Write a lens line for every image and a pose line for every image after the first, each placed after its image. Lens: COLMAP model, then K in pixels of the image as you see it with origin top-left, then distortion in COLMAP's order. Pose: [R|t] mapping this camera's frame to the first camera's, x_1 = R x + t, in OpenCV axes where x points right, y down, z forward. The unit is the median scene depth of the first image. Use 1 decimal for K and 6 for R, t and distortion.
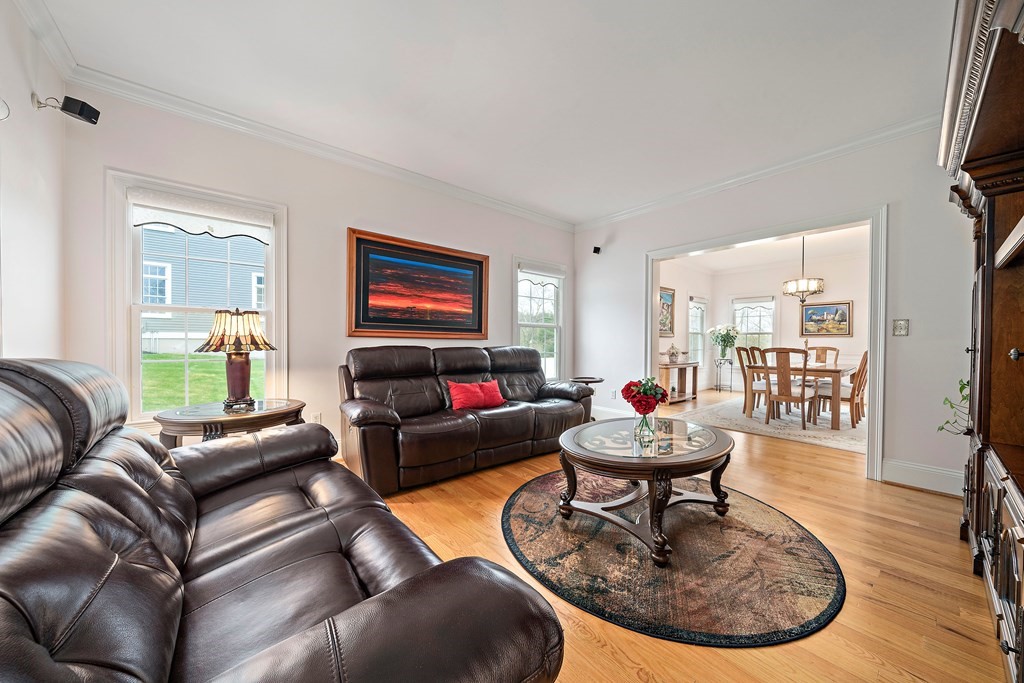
lens RADIAL K [[356.3, 0, 521.0], [0, 356.3, 342.8], [0, 0, 1]] dist [-0.002450, -0.000275]
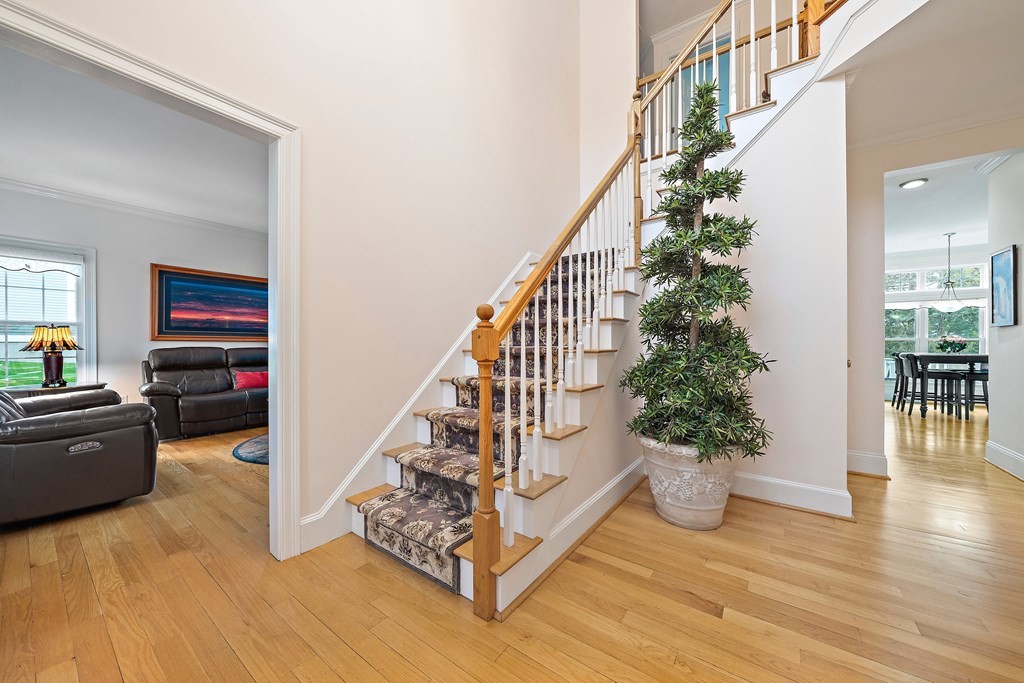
lens RADIAL K [[356.3, 0, 505.0], [0, 356.3, 342.5], [0, 0, 1]] dist [-0.002450, -0.000275]
pose [[0.971331, -0.005569, 0.237668, 0.574471], [0.006346, 0.999977, -0.002501, 0.002811], [-0.237648, 0.003937, 0.971343, -0.742116]]
